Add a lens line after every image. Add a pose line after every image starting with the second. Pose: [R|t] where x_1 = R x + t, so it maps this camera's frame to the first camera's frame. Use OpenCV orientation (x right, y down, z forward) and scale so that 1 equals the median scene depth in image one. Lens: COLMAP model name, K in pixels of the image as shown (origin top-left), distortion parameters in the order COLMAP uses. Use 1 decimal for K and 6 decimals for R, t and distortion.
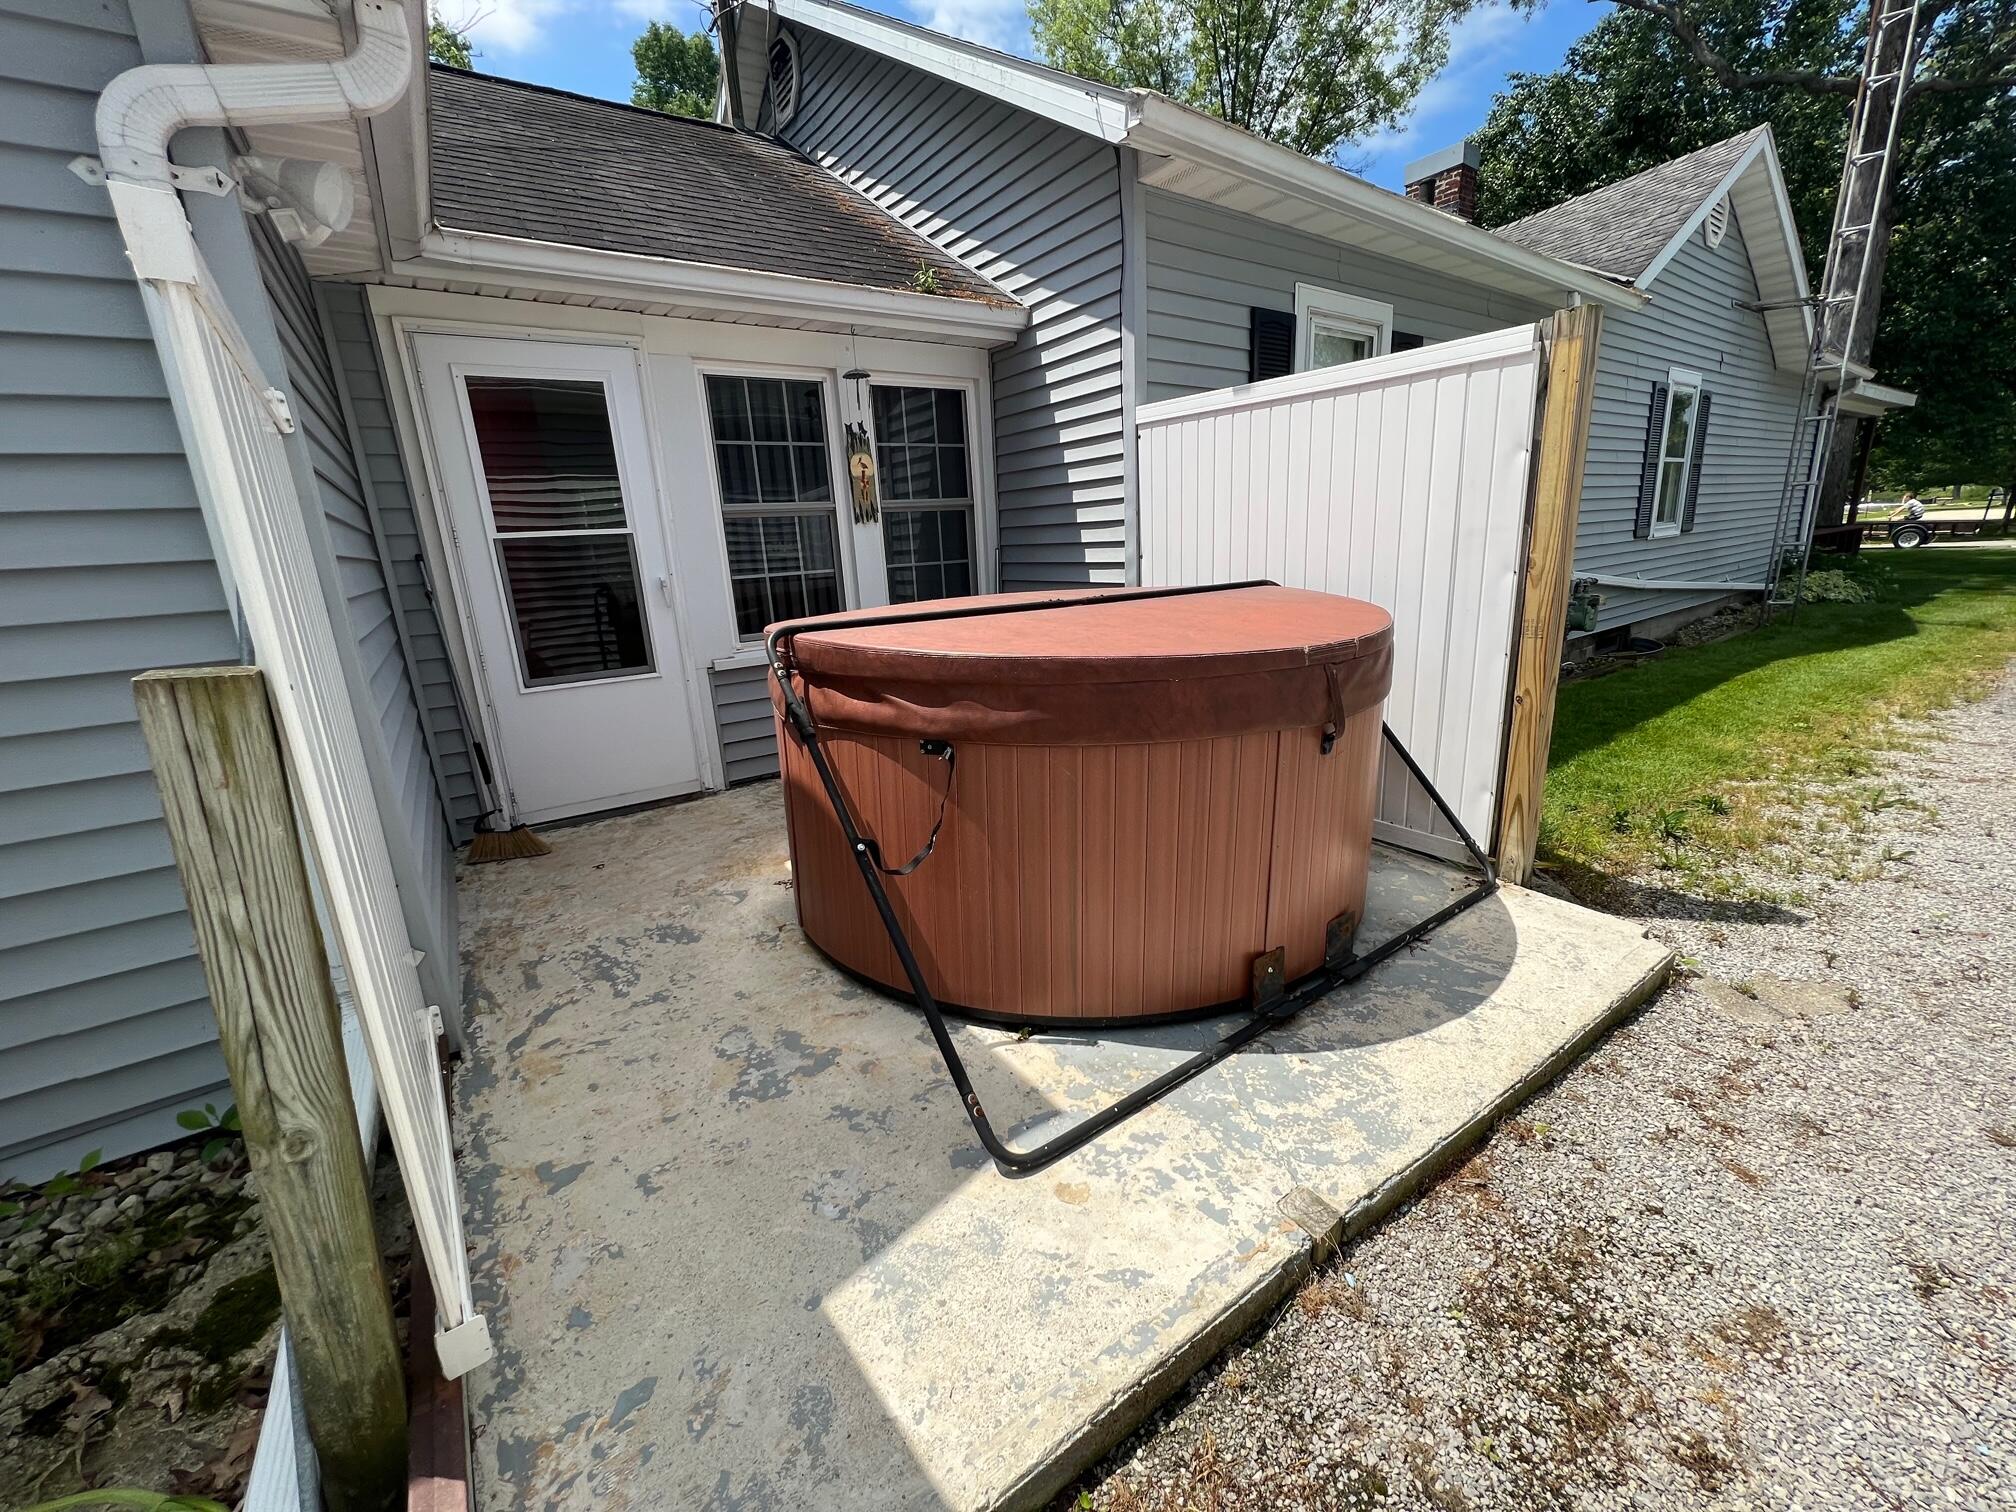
lens RADIAL K [[802.6, 0, 1002.6], [0, 802.6, 751.3], [0, 0, 1]] dist [-0.004259, 0.000680]
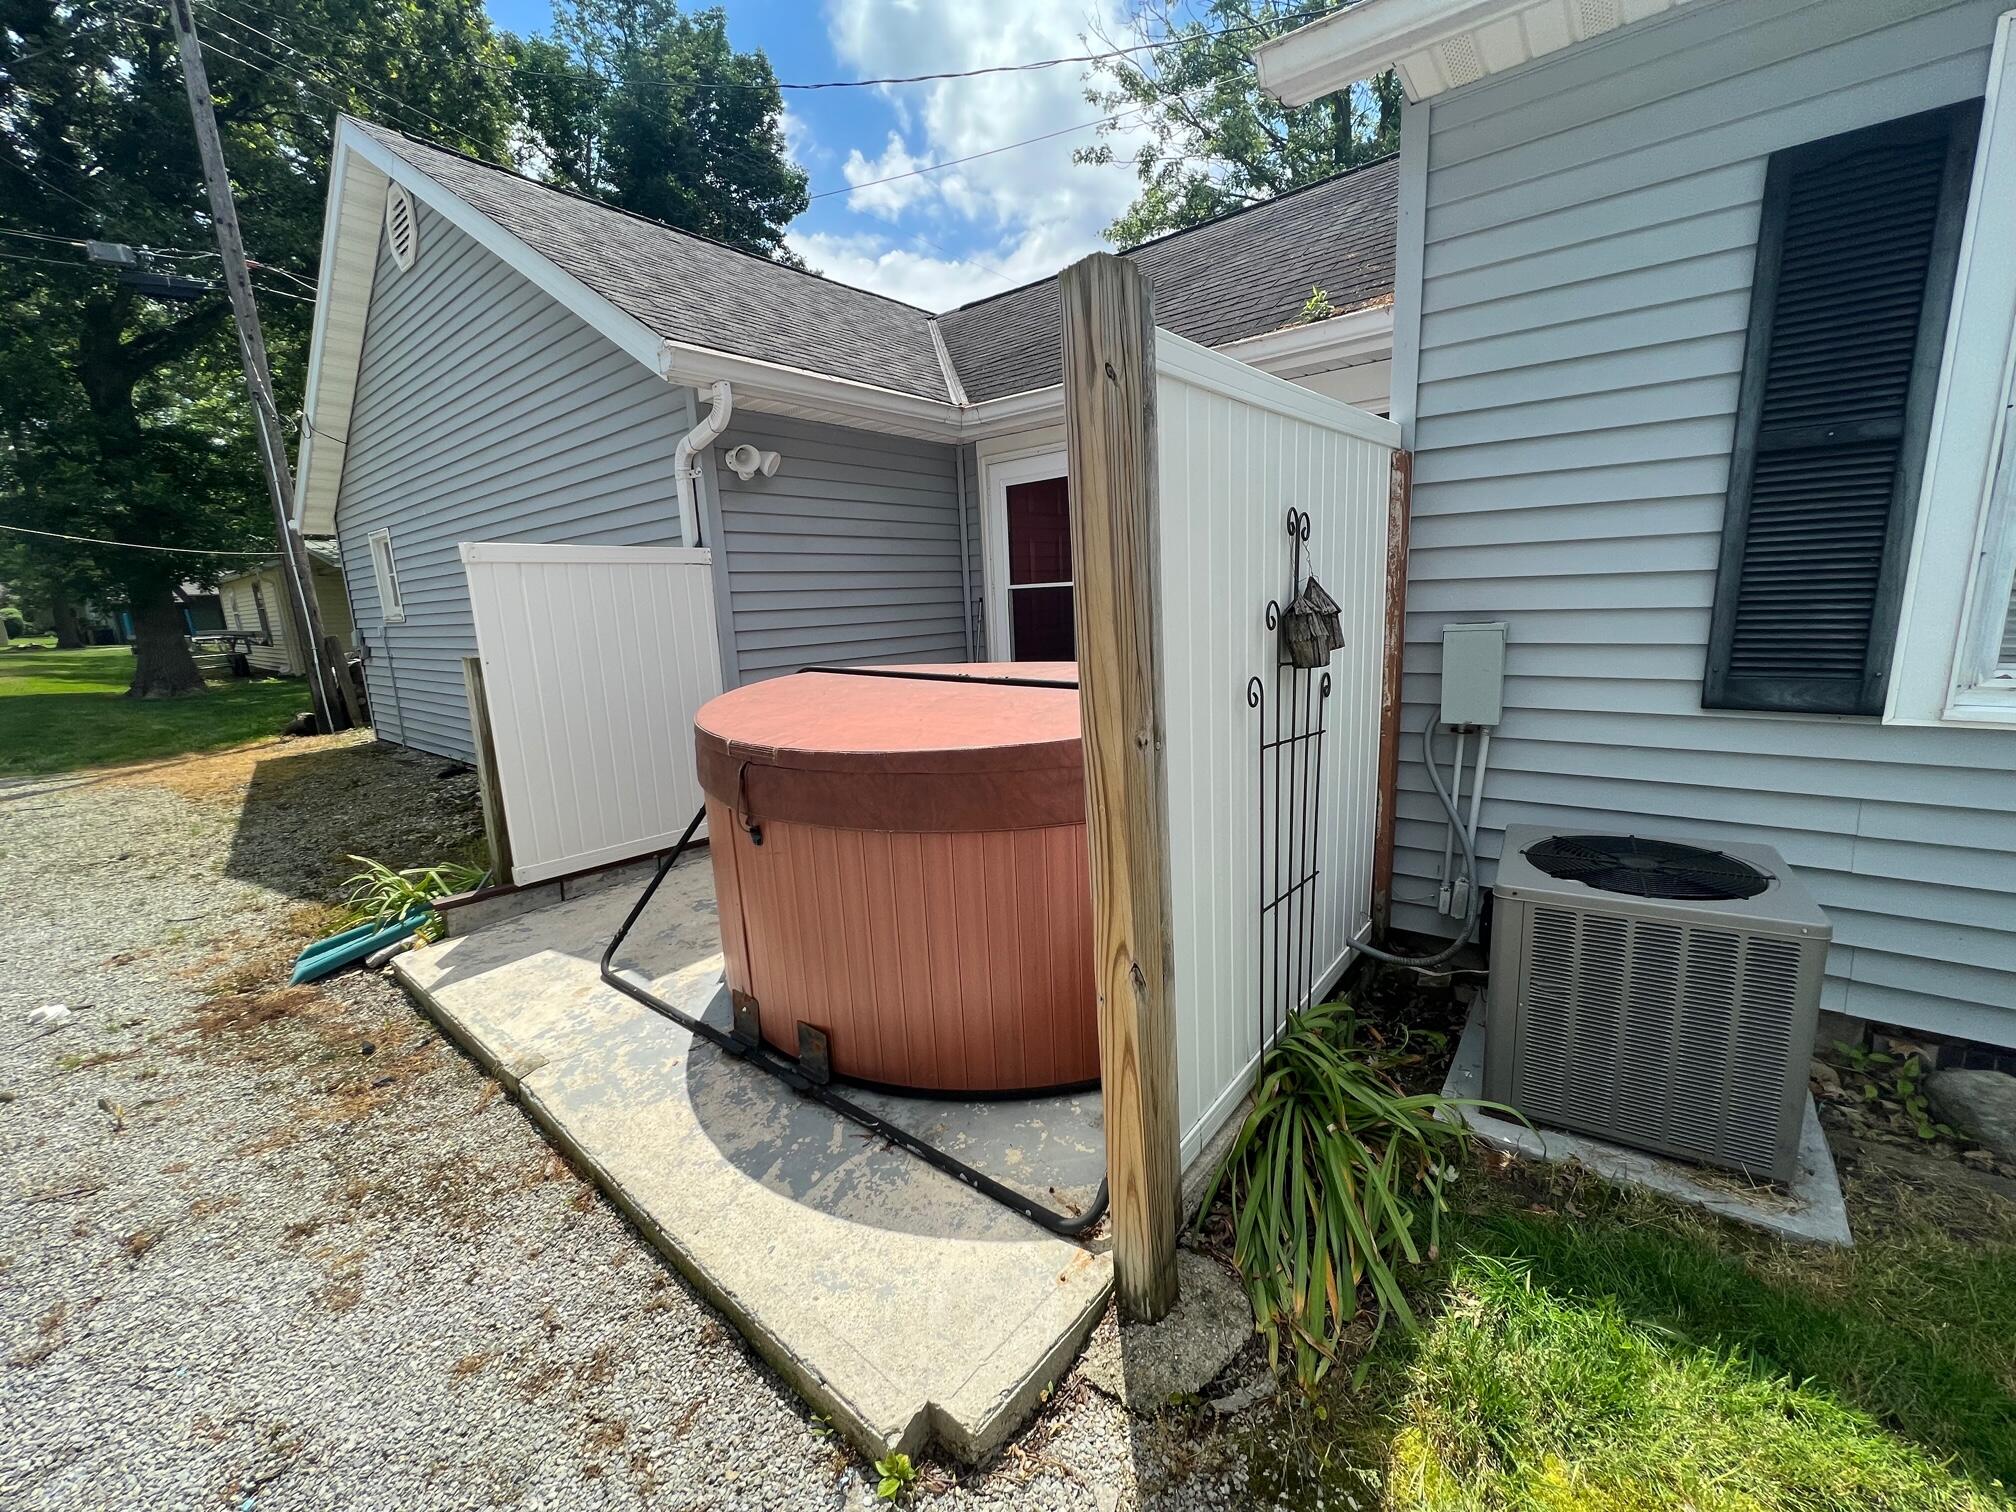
lens RADIAL K [[802.6, 0, 1005.3], [0, 802.6, 747.8], [0, 0, 1]] dist [-0.004259, 0.000680]
pose [[0.274145, 0.220519, -0.936064, 1.564292], [-0.220526, 0.961833, 0.162004, -0.392764], [0.936062, 0.162014, 0.312312, 1.012777]]
